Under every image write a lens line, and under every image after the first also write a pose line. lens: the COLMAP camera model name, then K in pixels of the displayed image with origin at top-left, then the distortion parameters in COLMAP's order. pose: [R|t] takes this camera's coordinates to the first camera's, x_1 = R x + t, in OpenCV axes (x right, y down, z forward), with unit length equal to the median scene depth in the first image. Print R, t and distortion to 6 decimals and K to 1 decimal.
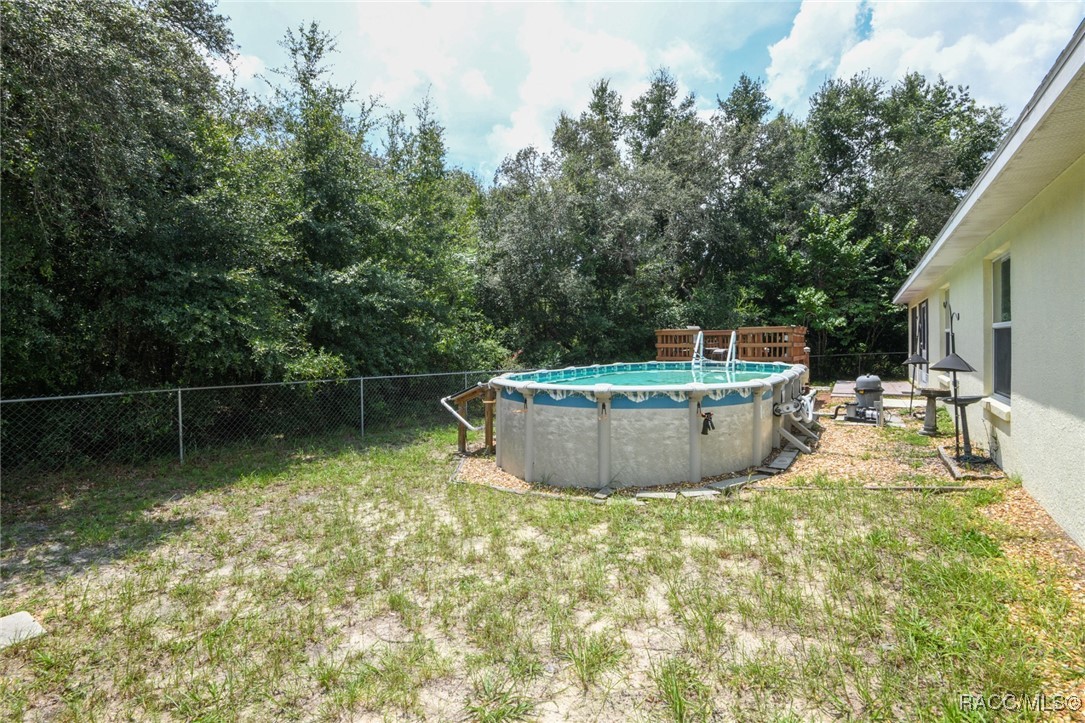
lens RADIAL K [[526.6, 0, 544.6], [0, 526.6, 356.6], [0, 0, 1]] dist [-0.001360, 0.000053]
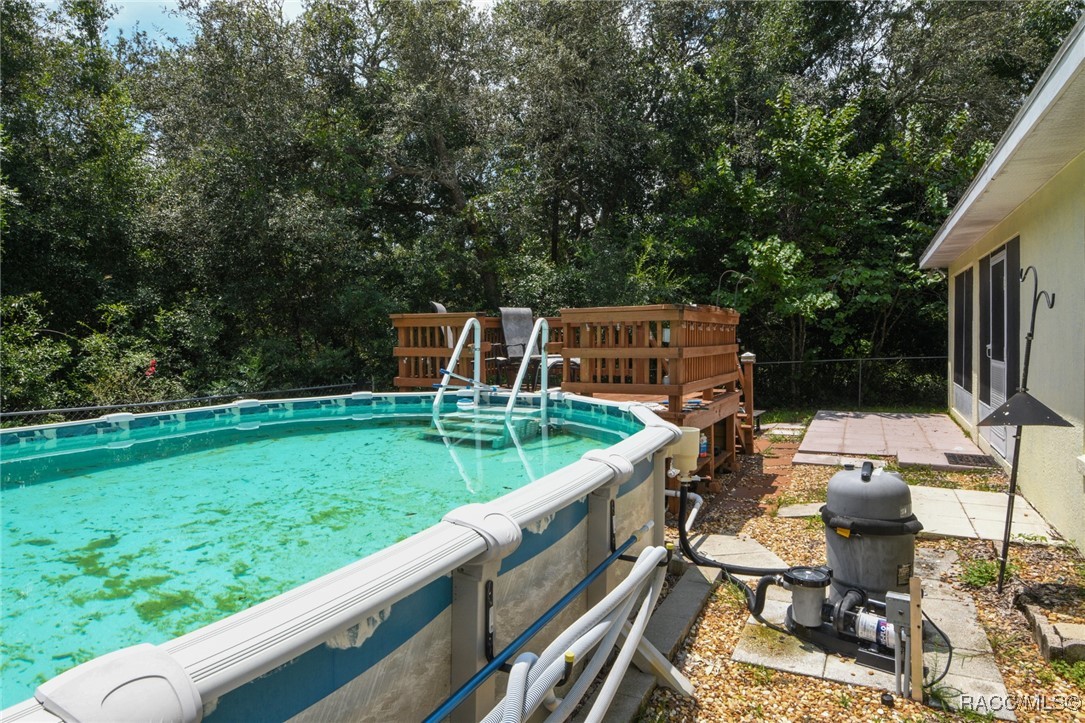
lens RADIAL K [[657.8, 0, 541.9], [0, 657.8, 358.1], [0, 0, 1]] dist [0.030280, -0.000326]
pose [[0.996790, -0.002996, 0.080007, 0.212510], [0.002132, 0.999939, 0.010880, -0.015666], [-0.080035, -0.010675, 0.996735, 0.339082]]
